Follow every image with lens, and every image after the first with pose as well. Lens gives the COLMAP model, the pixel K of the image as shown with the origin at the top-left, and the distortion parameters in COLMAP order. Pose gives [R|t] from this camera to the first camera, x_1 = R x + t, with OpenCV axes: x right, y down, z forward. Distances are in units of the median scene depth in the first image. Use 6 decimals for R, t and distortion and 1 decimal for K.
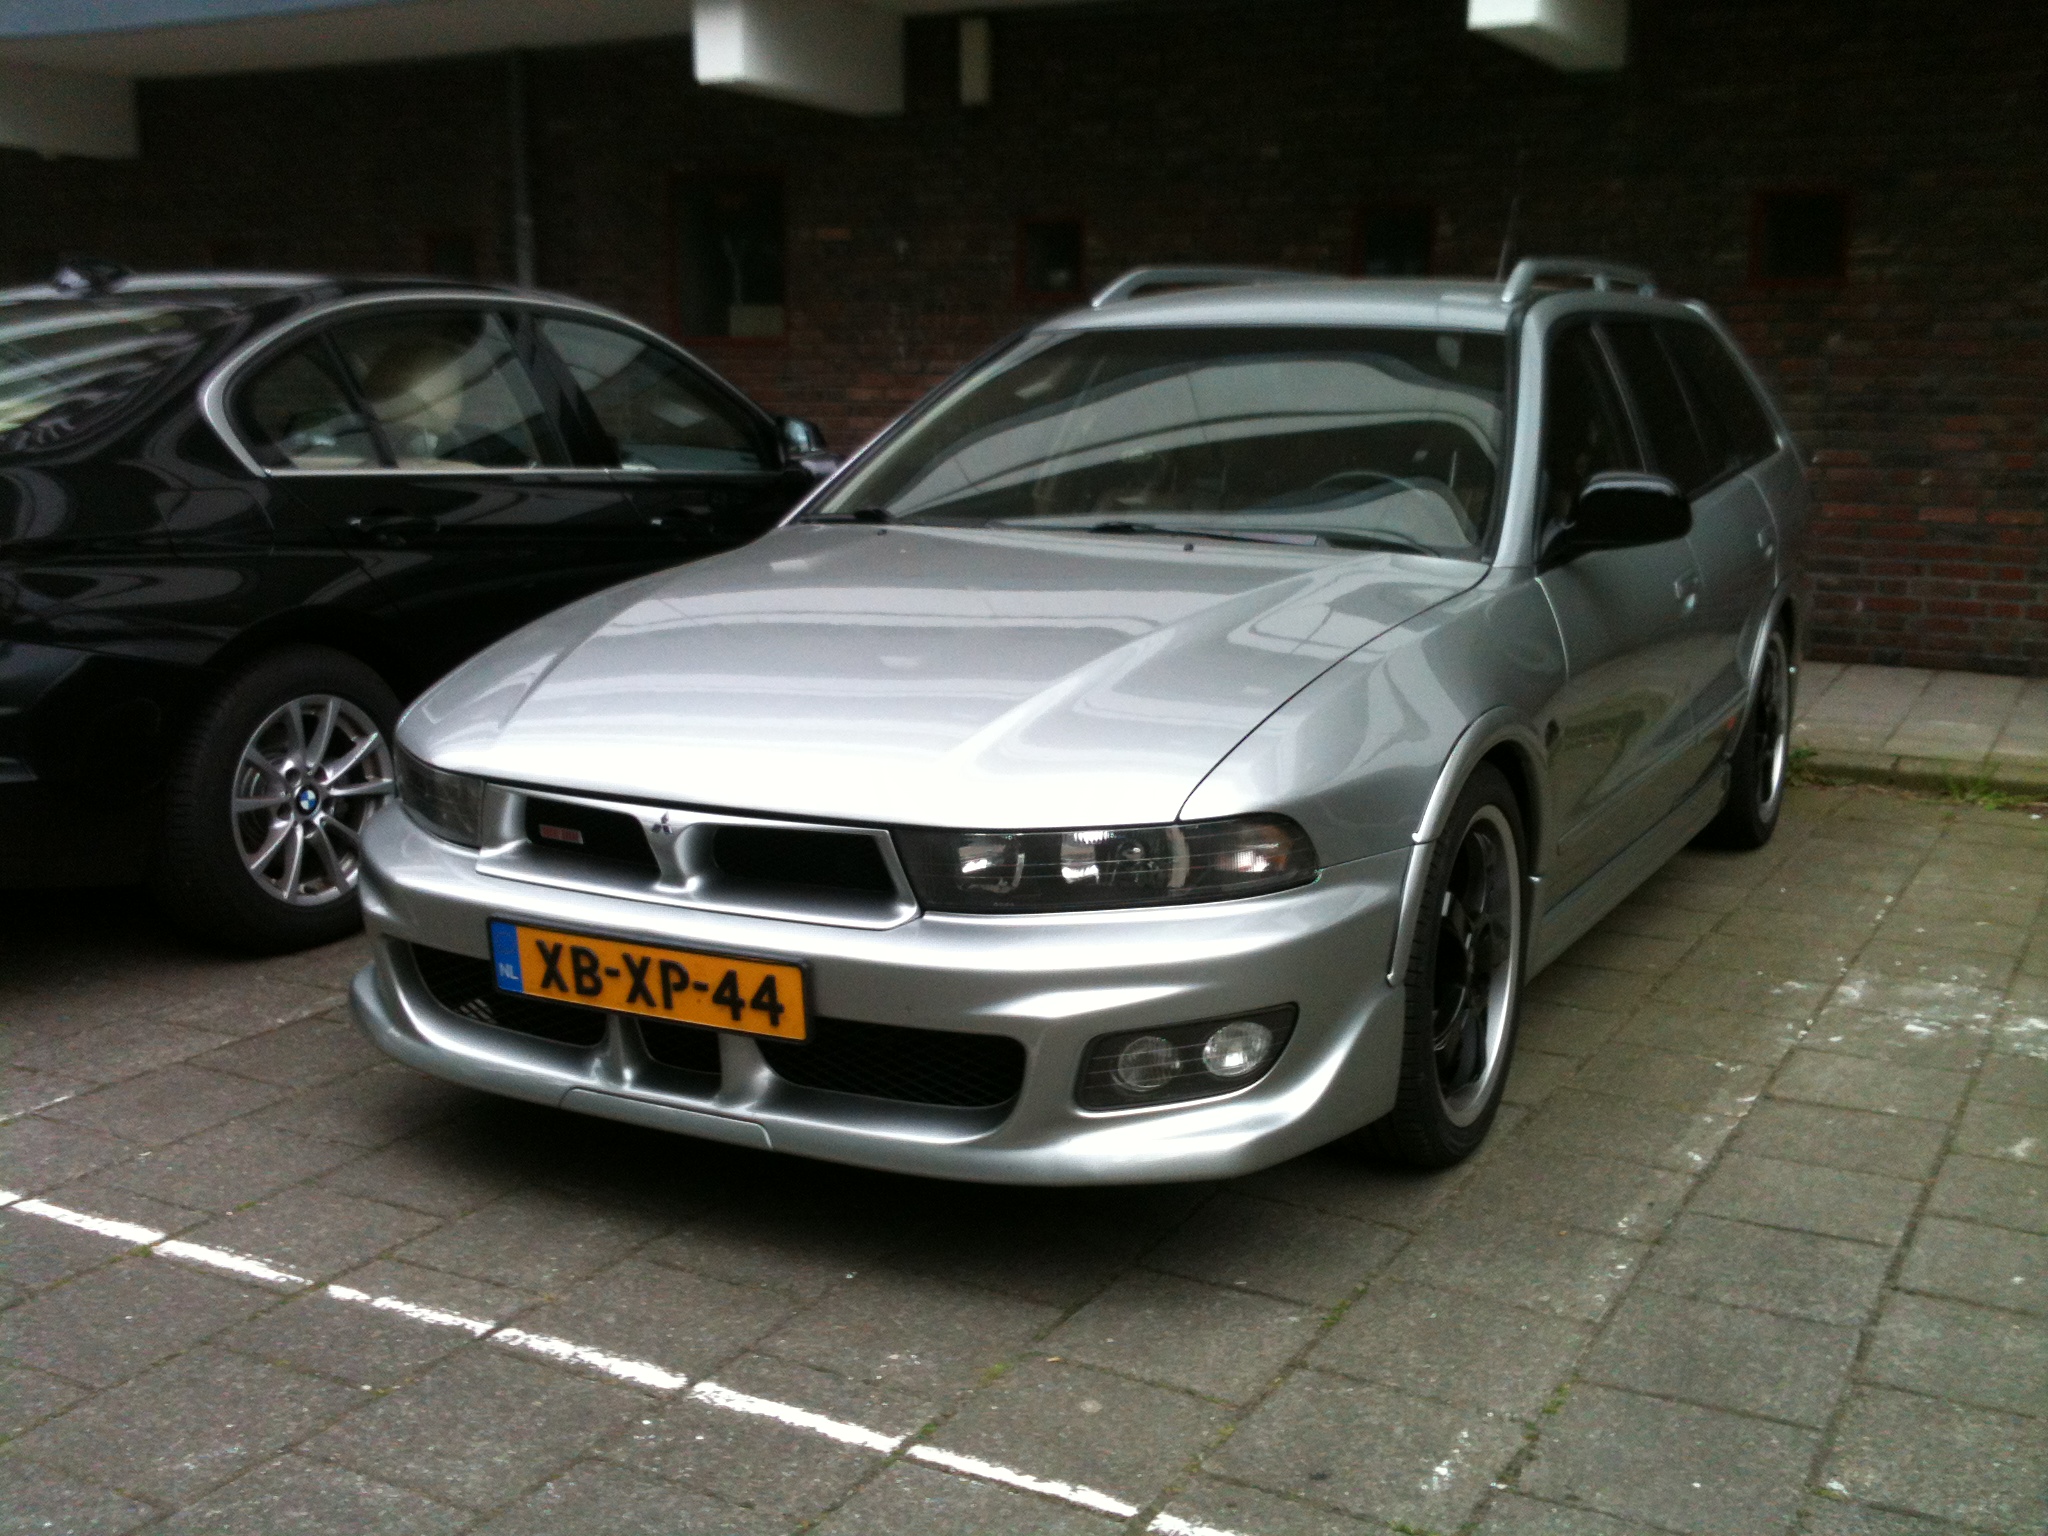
lens RADIAL K [[2173.1, 0, 1014.5], [0, 2173.1, 763.8], [0, 0, 1]] dist [0.044835, 0.000000]
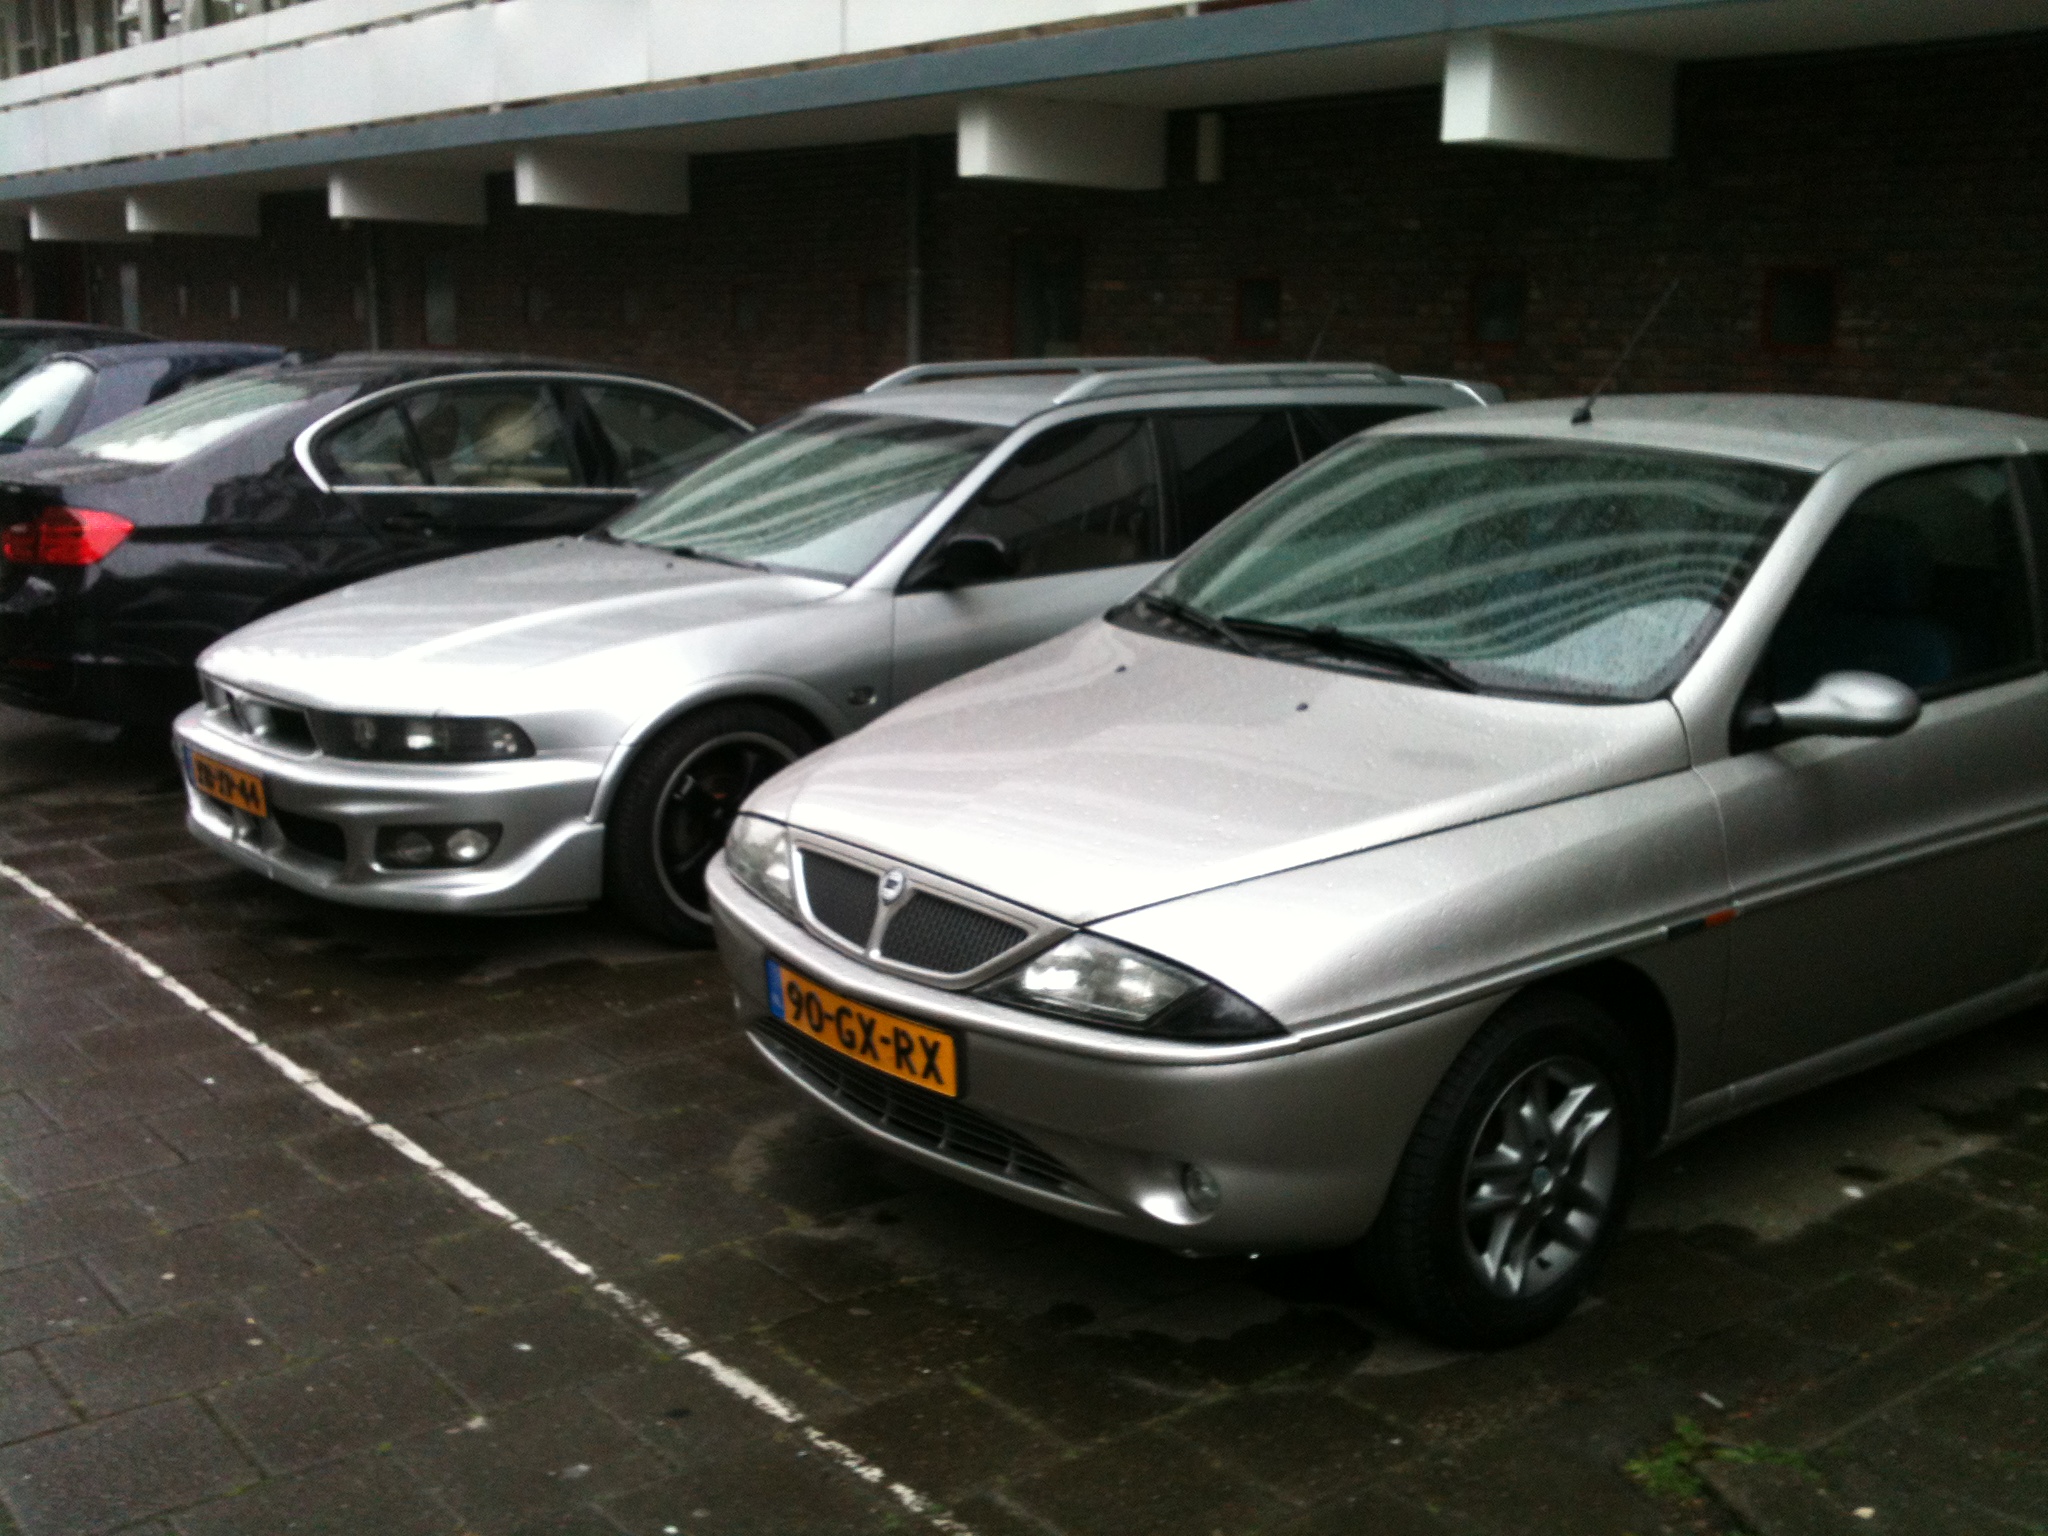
lens RADIAL K [[2173.1, 0, 1037.5], [0, 2173.1, 767.1], [0, 0, 1]] dist [0.044835, 0.000000]
pose [[0.930404, 0.082366, -0.357160, 1.153806], [-0.077807, 0.996599, 0.027143, -0.019326], [0.358181, 0.002536, 0.933649, -0.512976]]
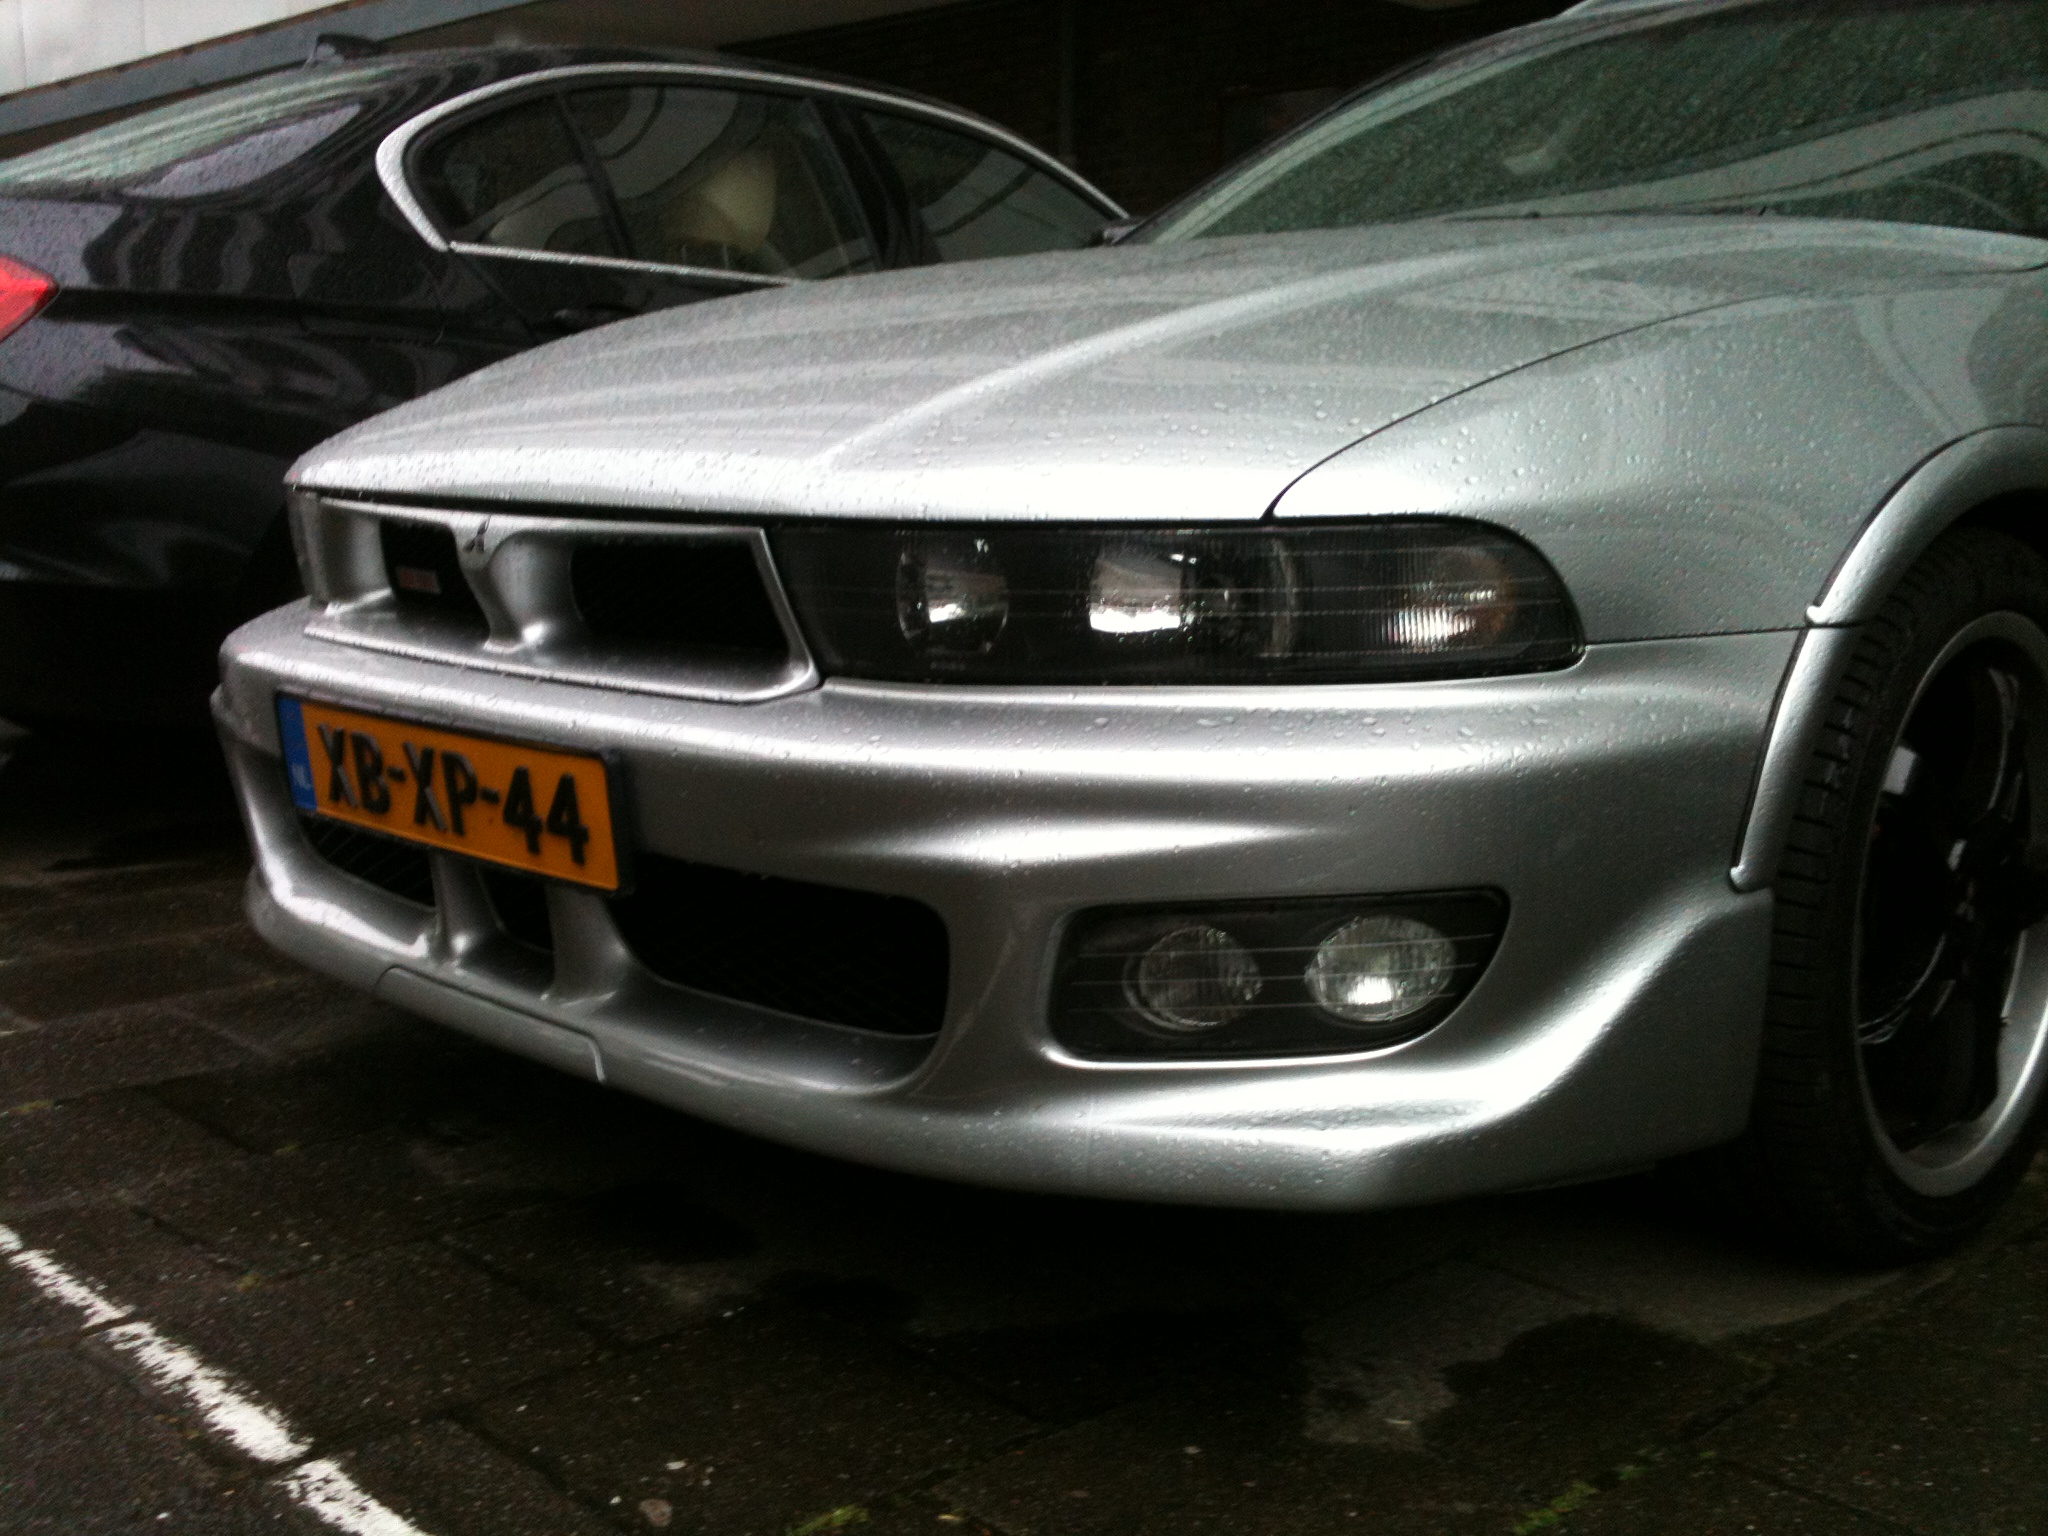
lens RADIAL K [[2173.1, 0, 1006.5], [0, 2173.1, 763.5], [0, 0, 1]] dist [0.044835, 0.000000]
pose [[0.951798, 0.048372, -0.302887, 0.167752], [-0.056501, 0.998238, -0.018128, 0.093965], [0.301476, 0.034367, 0.952854, 0.460221]]
